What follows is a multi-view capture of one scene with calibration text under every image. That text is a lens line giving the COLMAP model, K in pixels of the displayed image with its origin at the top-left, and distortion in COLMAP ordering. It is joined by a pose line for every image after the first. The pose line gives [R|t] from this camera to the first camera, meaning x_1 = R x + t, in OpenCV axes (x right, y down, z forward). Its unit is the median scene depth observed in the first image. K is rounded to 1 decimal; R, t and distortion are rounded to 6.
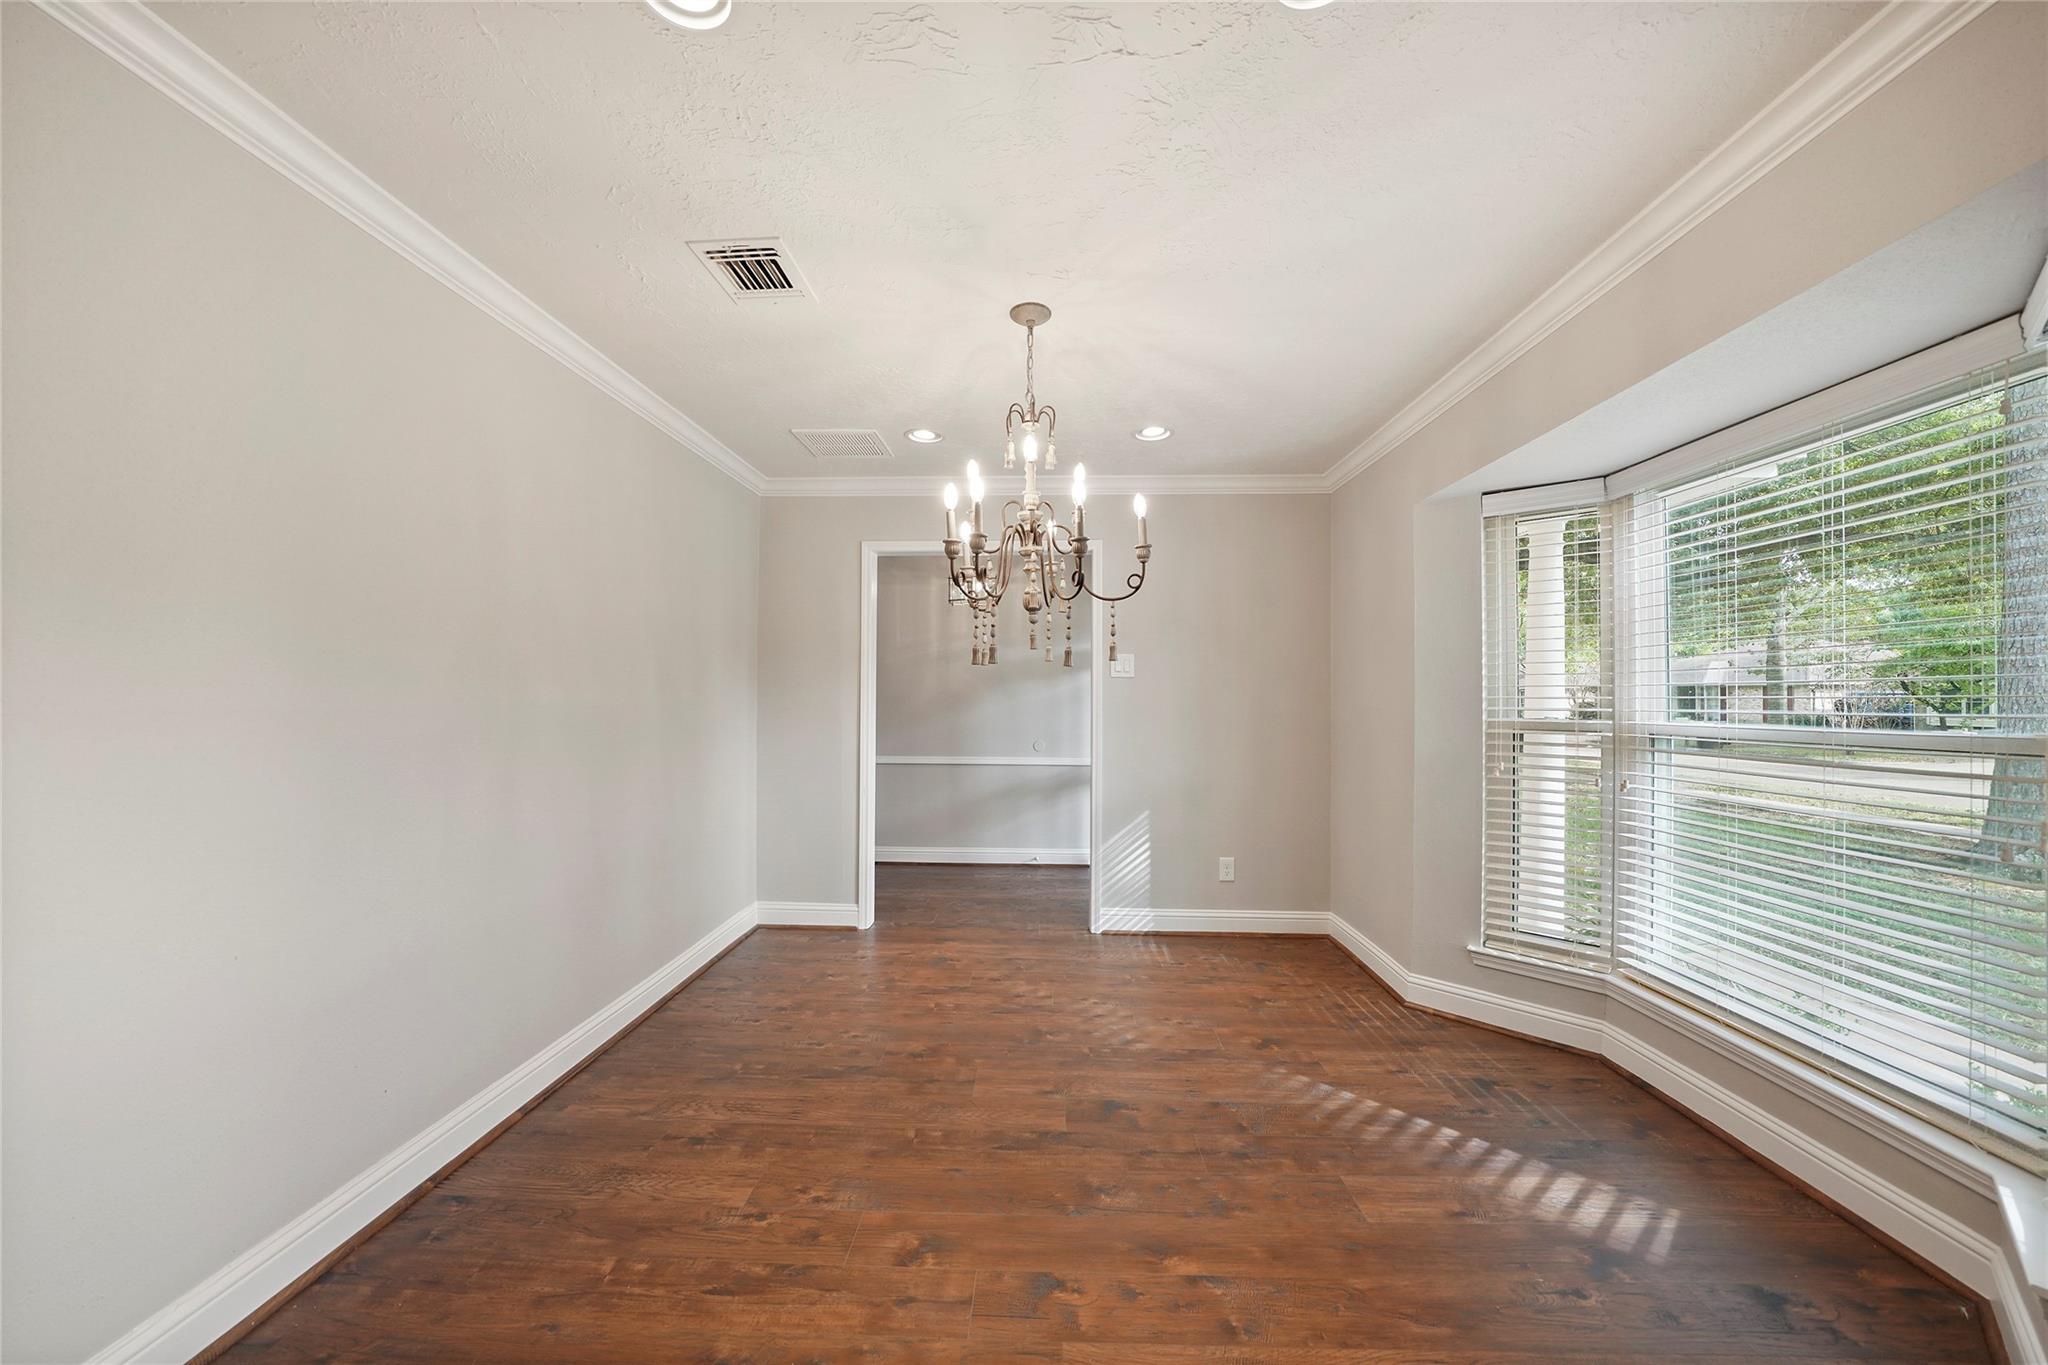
lens RADIAL K [[743.2, 0, 1035.1], [0, 743.2, 695.6], [0, 0, 1]] dist [-0.013599, 0.000003]
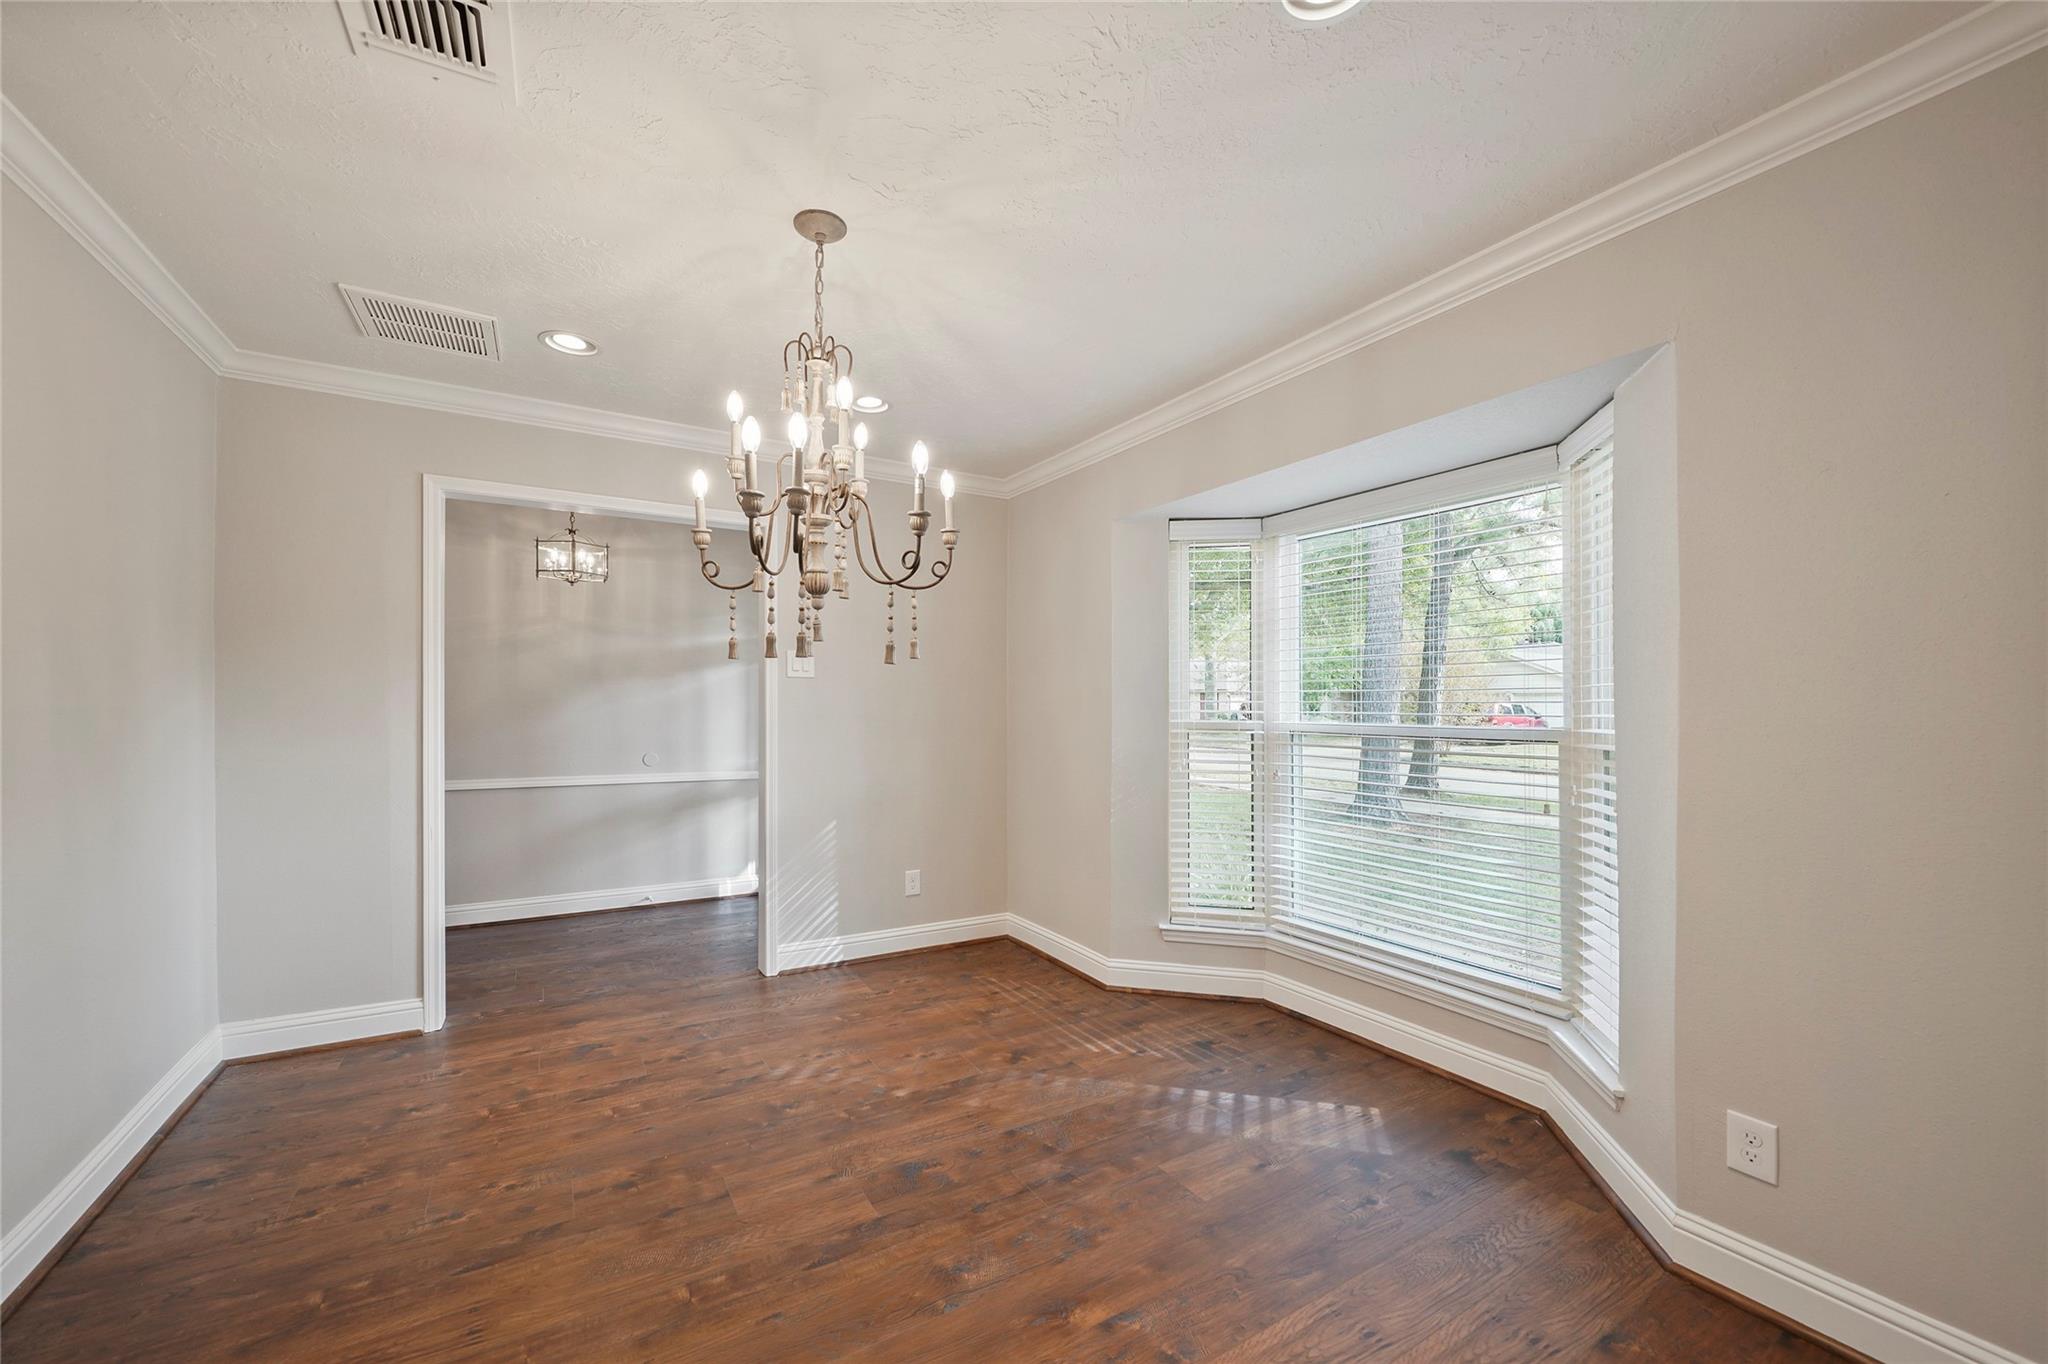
lens RADIAL K [[777.1, 0, 1018.5], [0, 777.1, 705.1], [0, 0, 1]] dist [-0.009521, 0.000163]
pose [[0.843334, -0.000152, 0.537390, -0.256741], [-0.004120, 0.999969, 0.006748, 0.001238], [-0.537375, -0.007905, 0.843307, 0.153868]]
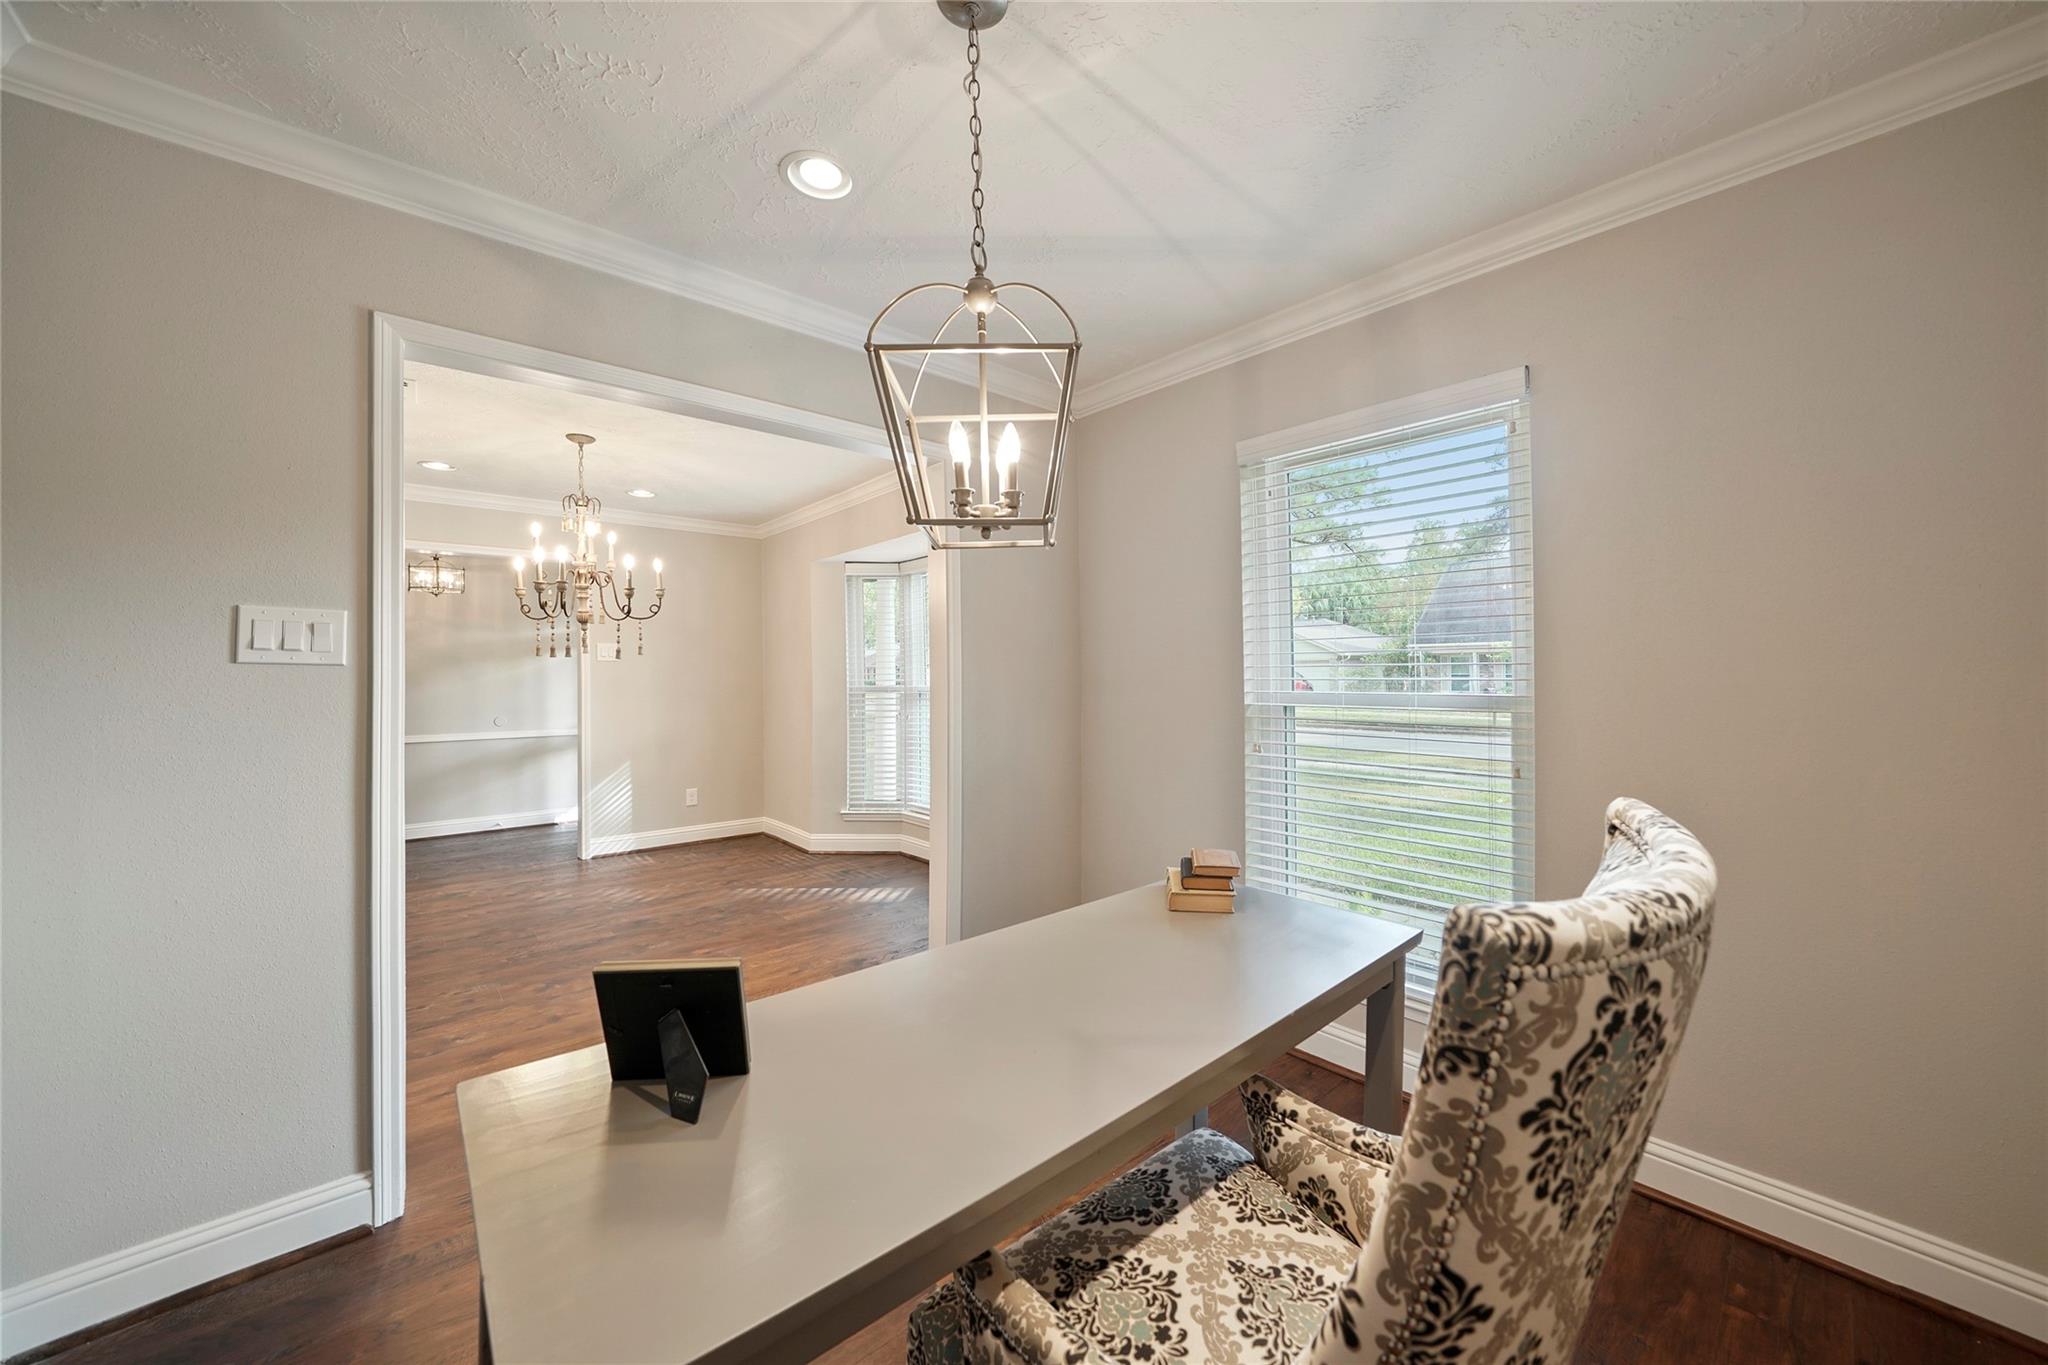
lens RADIAL K [[738.3, 0, 1031.2], [0, 738.3, 667.0], [0, 0, 1]] dist [-0.010471, -0.000015]
pose [[0.741339, -0.004302, 0.671117, -0.324152], [0.007187, 0.999973, -0.001529, -0.010369], [-0.671092, 0.005957, 0.741350, -0.757832]]
